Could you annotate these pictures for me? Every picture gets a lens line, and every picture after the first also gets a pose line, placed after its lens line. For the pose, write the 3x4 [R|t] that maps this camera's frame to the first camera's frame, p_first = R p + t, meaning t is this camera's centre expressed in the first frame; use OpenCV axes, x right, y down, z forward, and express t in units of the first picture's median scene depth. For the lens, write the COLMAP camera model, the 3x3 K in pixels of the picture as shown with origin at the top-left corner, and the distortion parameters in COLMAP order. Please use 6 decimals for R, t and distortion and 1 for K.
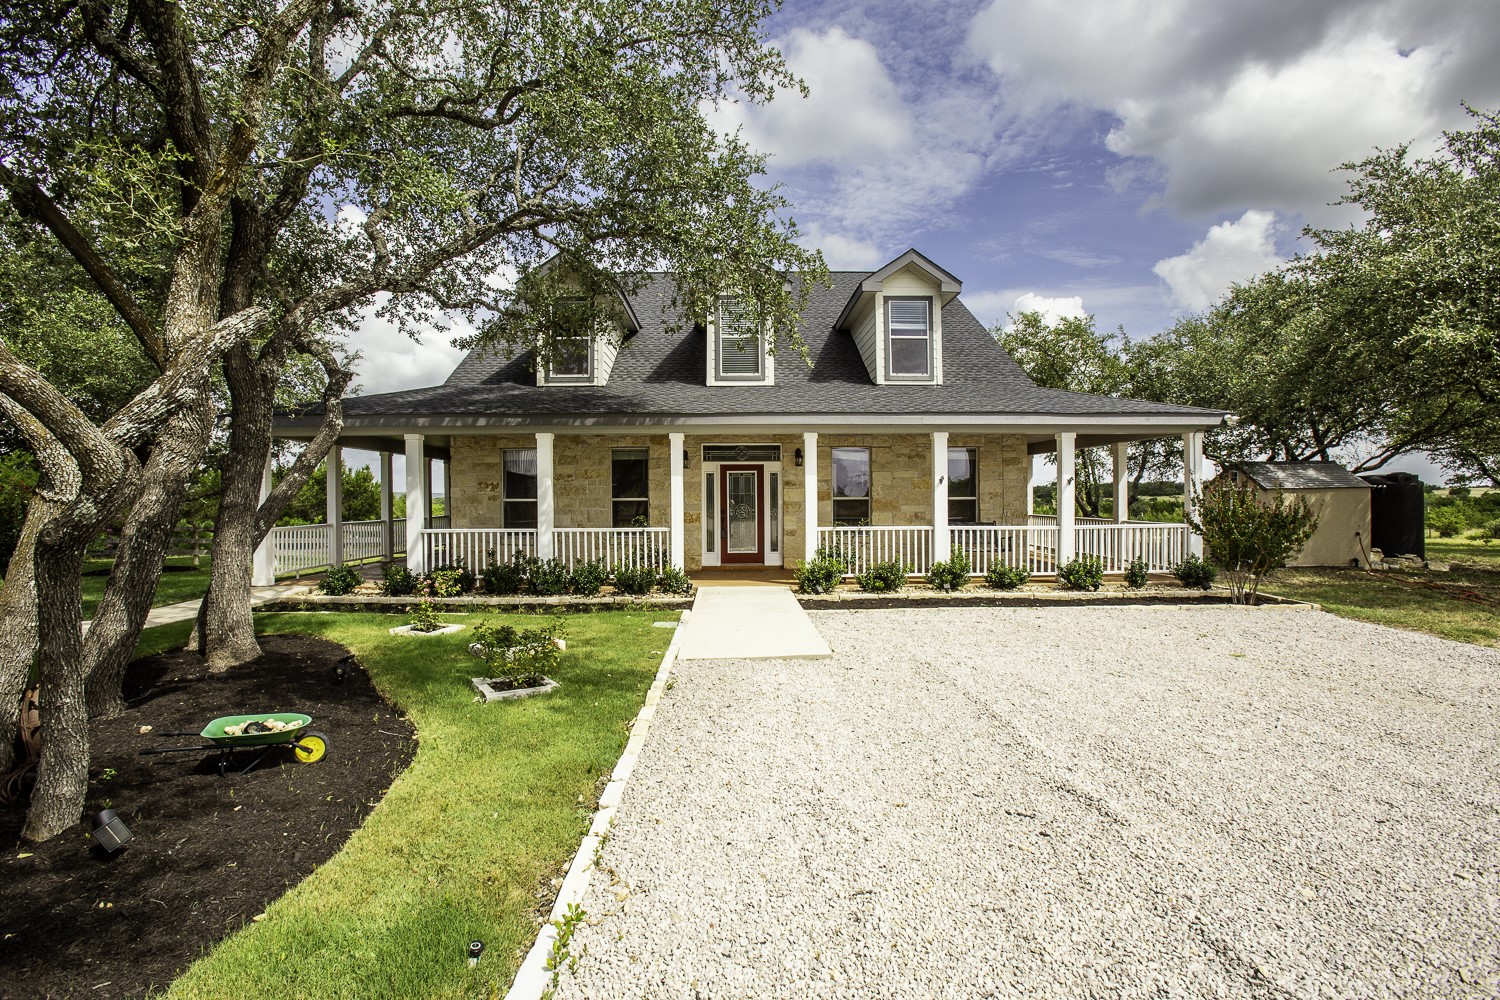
lens RADIAL K [[676.7, 0, 748.9], [0, 676.7, 498.2], [0, 0, 1]] dist [-0.001348, 0.000767]
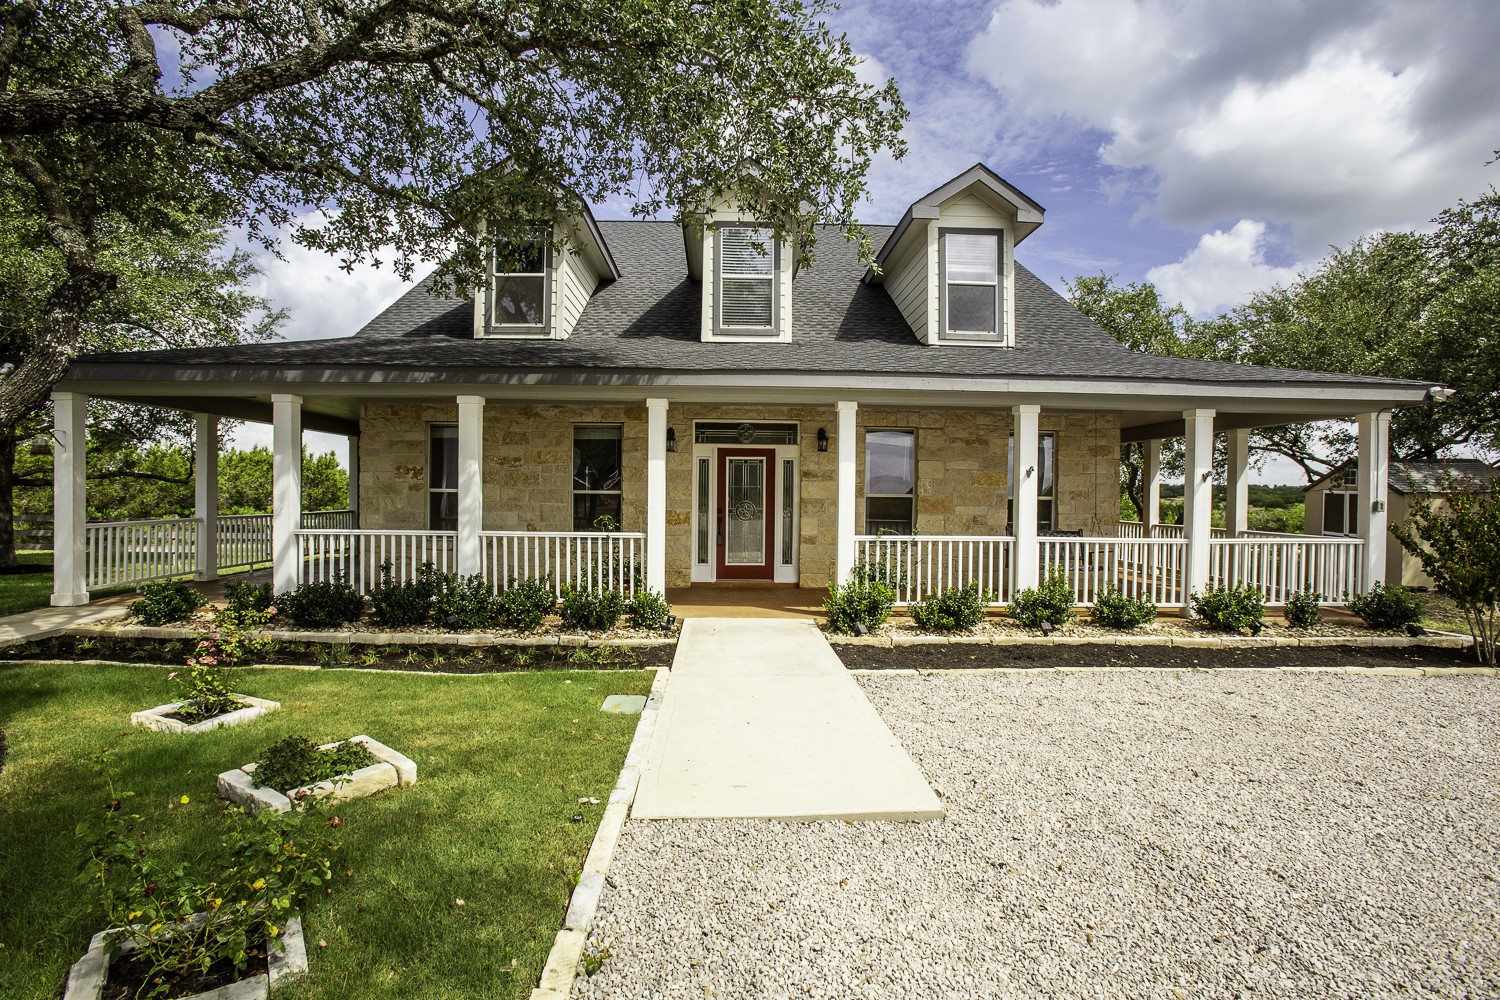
lens RADIAL K [[660.8, 0, 758.3], [0, 660.8, 499.3], [0, 0, 1]] dist [-0.033025, -0.000138]
pose [[0.999569, 0.016847, 0.024026, -0.014649], [-0.017026, 0.999829, 0.007281, 0.001408], [-0.023899, -0.007687, 0.999685, 0.277579]]
